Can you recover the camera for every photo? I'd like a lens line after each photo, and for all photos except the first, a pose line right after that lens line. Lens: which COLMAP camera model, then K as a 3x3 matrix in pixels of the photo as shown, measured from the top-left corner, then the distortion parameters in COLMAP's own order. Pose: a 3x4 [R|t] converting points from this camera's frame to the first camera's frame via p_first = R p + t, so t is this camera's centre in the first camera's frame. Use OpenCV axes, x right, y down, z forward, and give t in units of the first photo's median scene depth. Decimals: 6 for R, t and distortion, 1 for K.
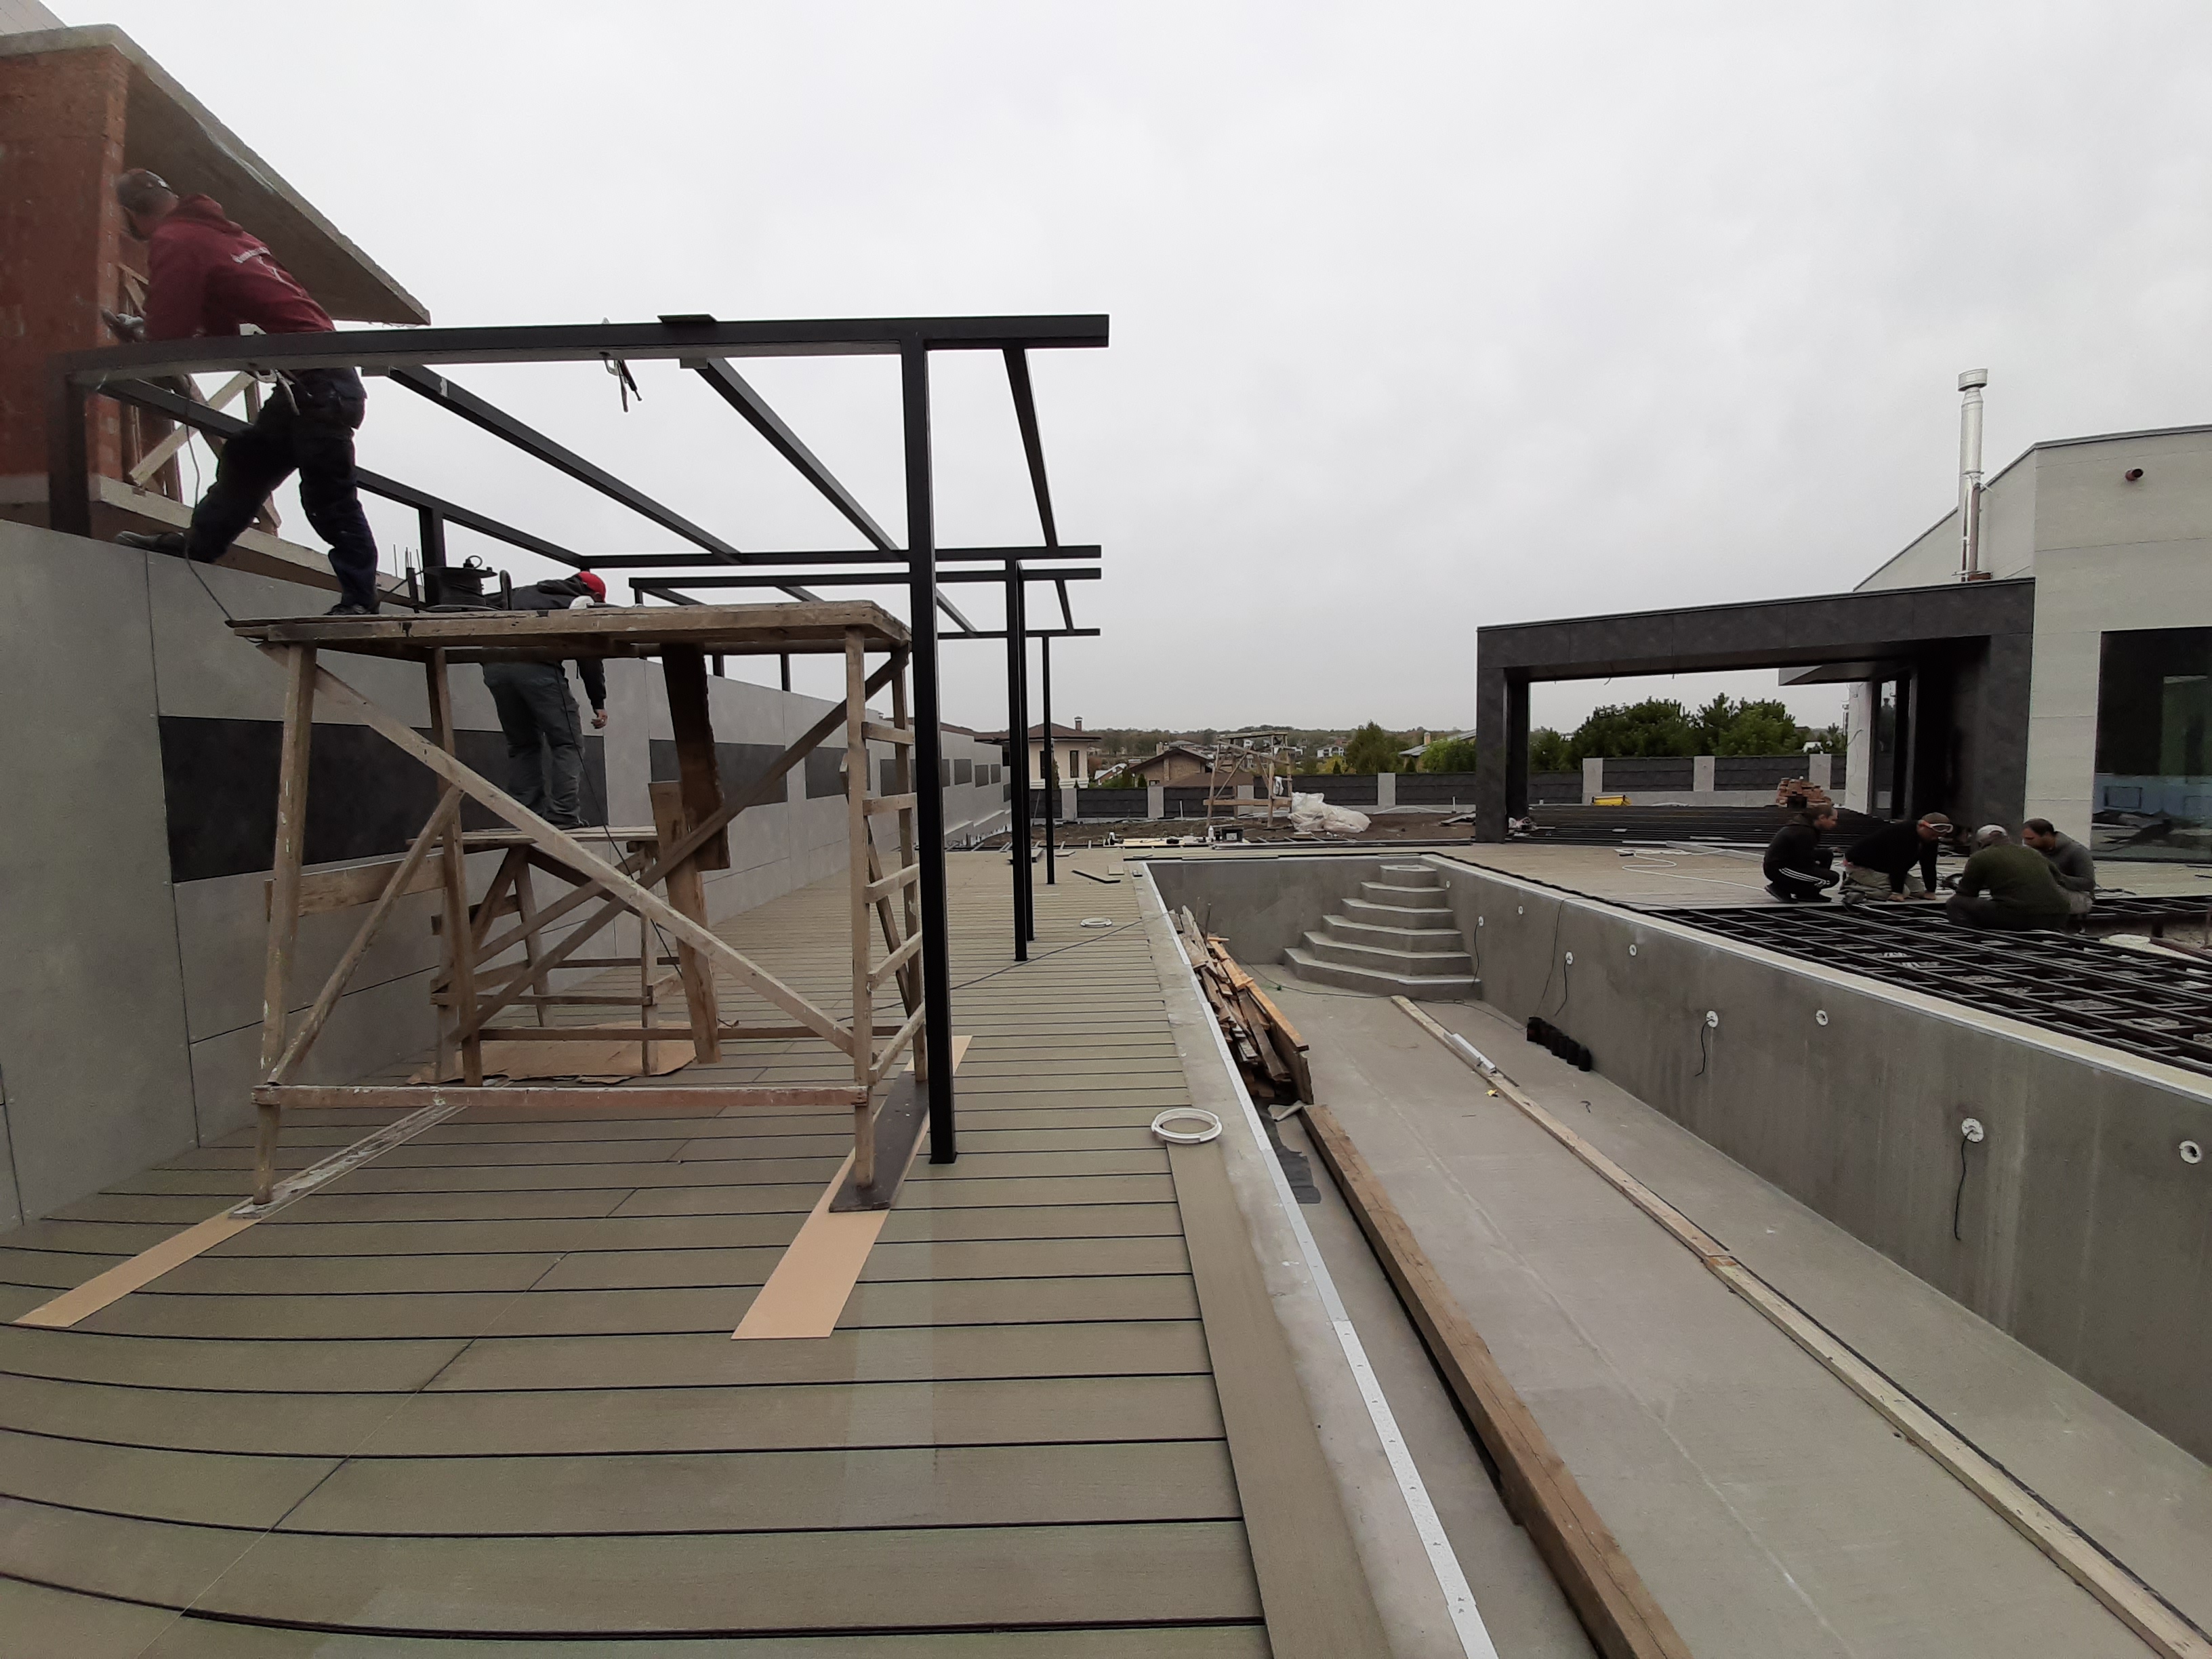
lens RADIAL K [[889.5, 0, 1106.0], [0, 889.5, 829.5], [0, 0, 1]] dist [0.018072, -0.013787]
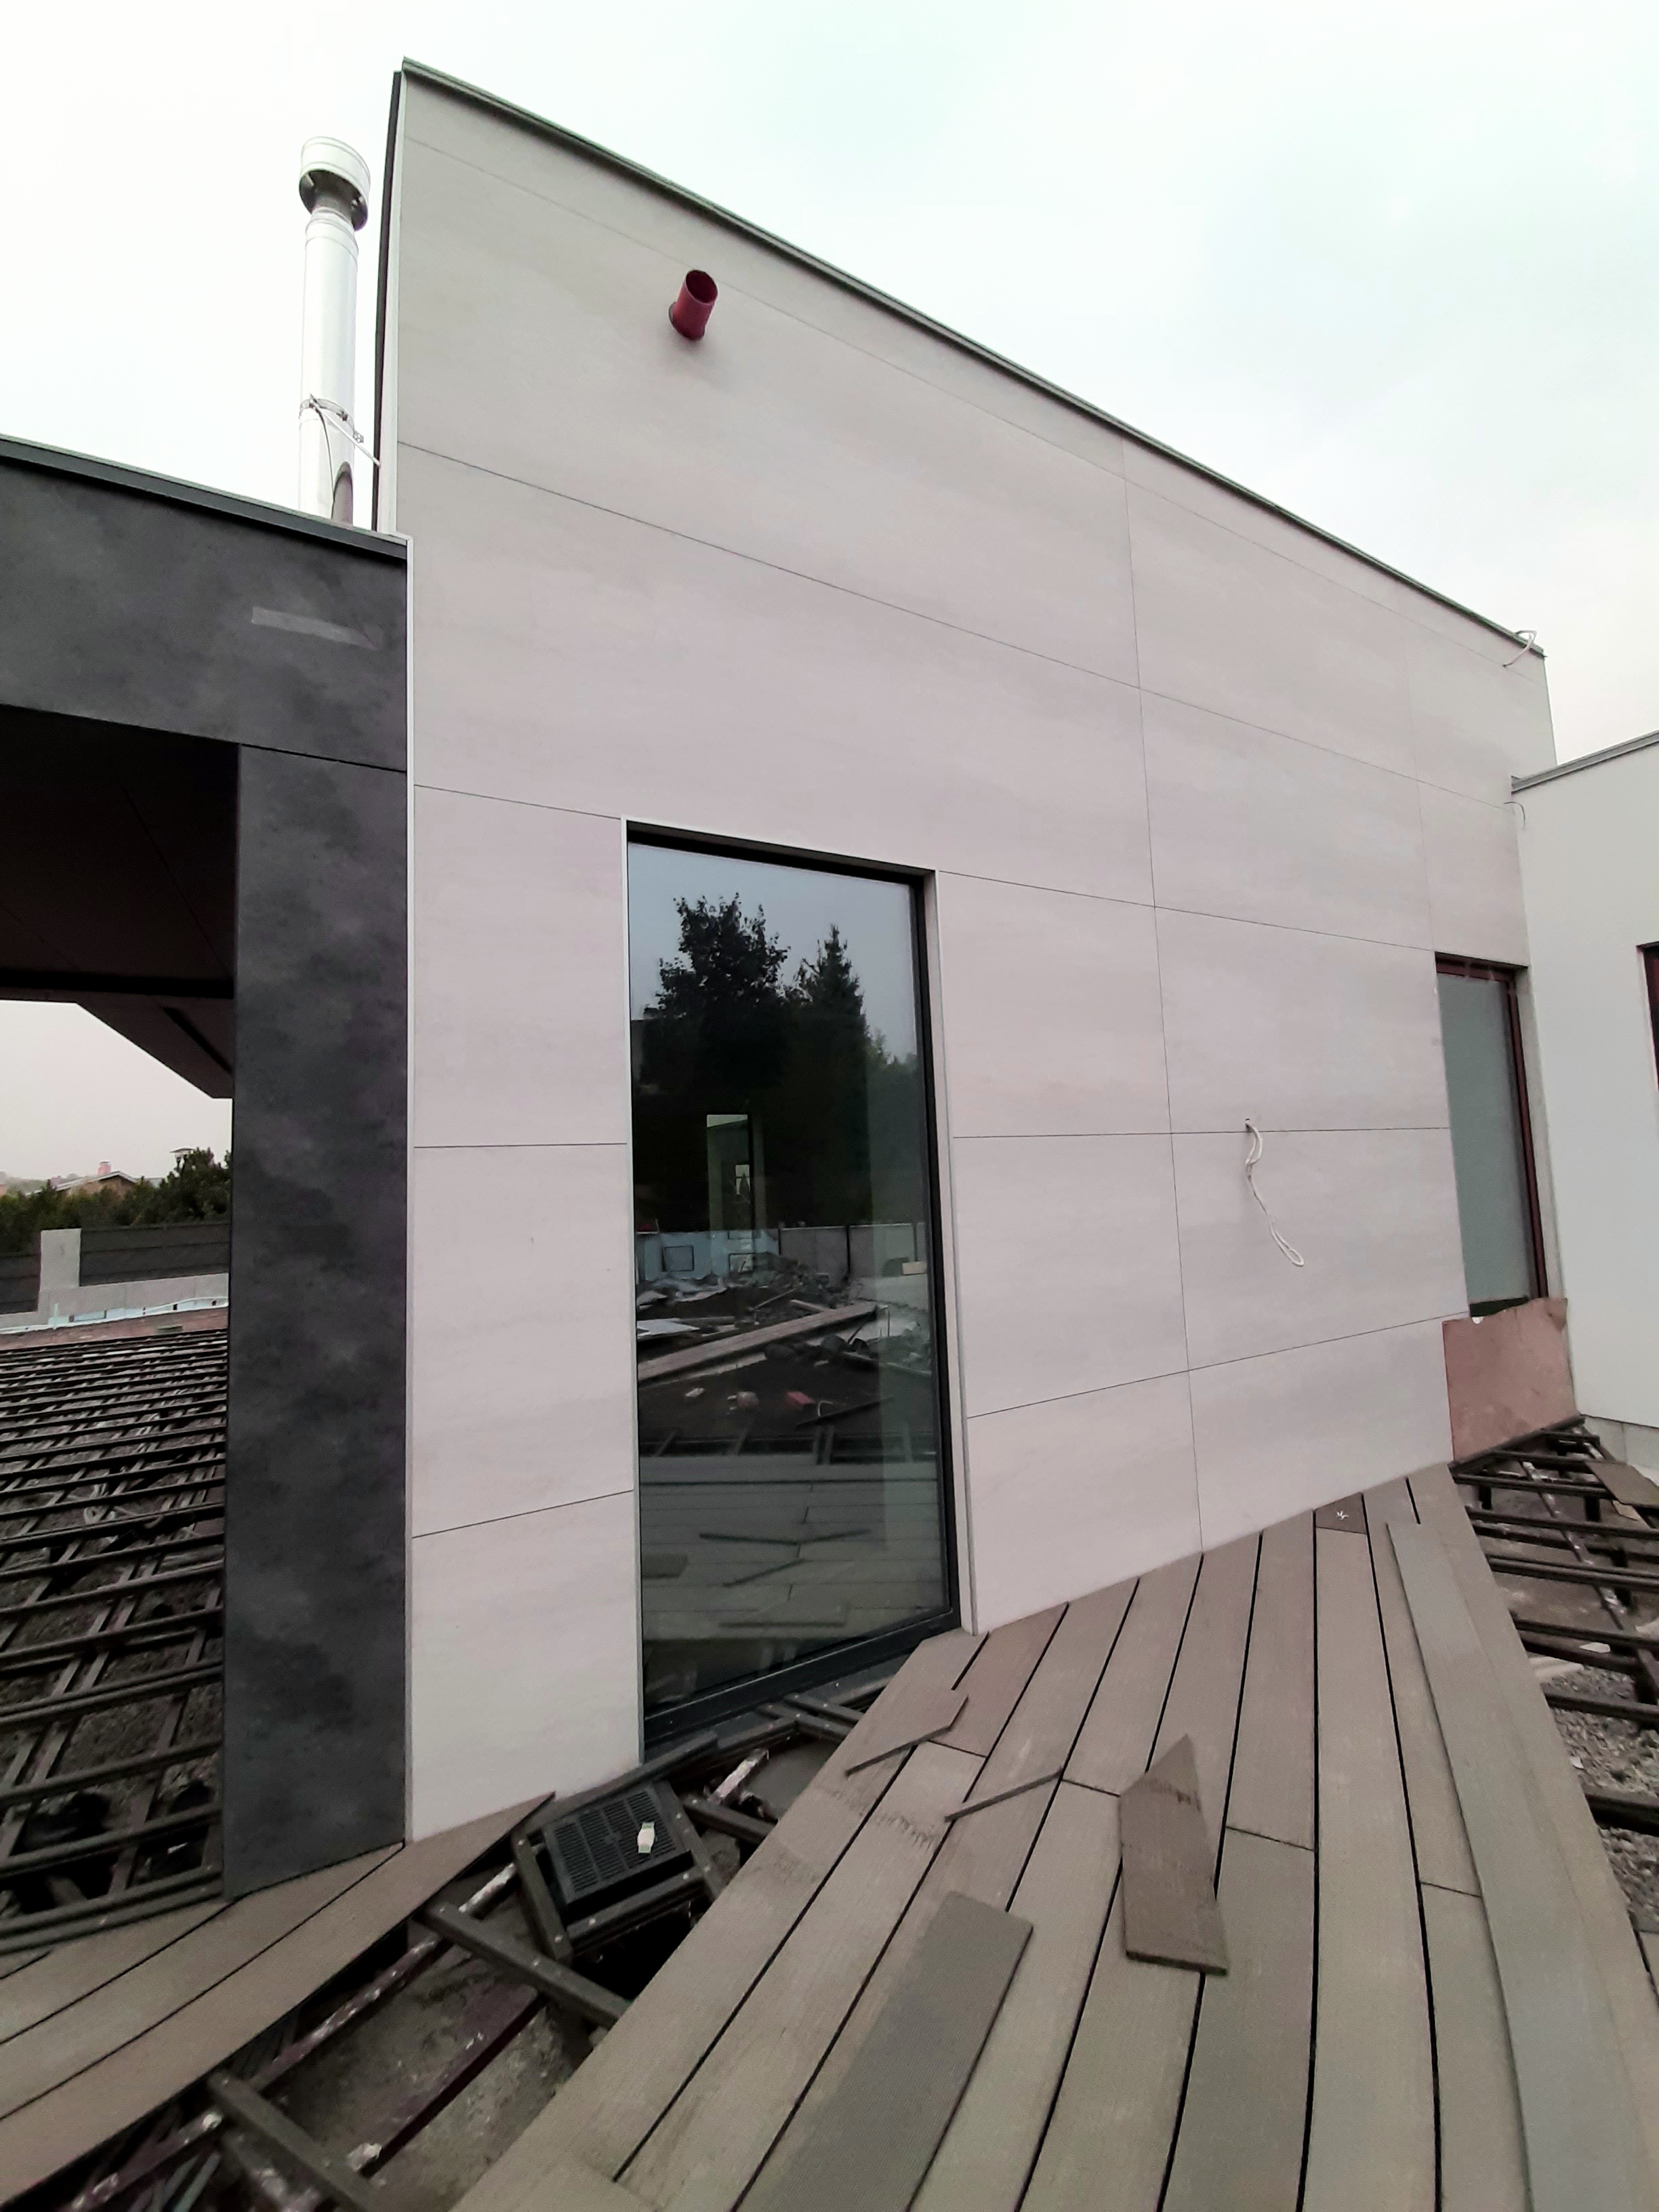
lens RADIAL K [[889.5, 0, 829.5], [0, 889.5, 1106.0], [0, 0, 1]] dist [0.018072, -0.013787]
pose [[0.518084, 0.072099, 0.852286, 0.470745], [0.091865, 0.985987, -0.139252, -0.049635], [-0.850382, 0.150440, 0.504200, 0.418209]]
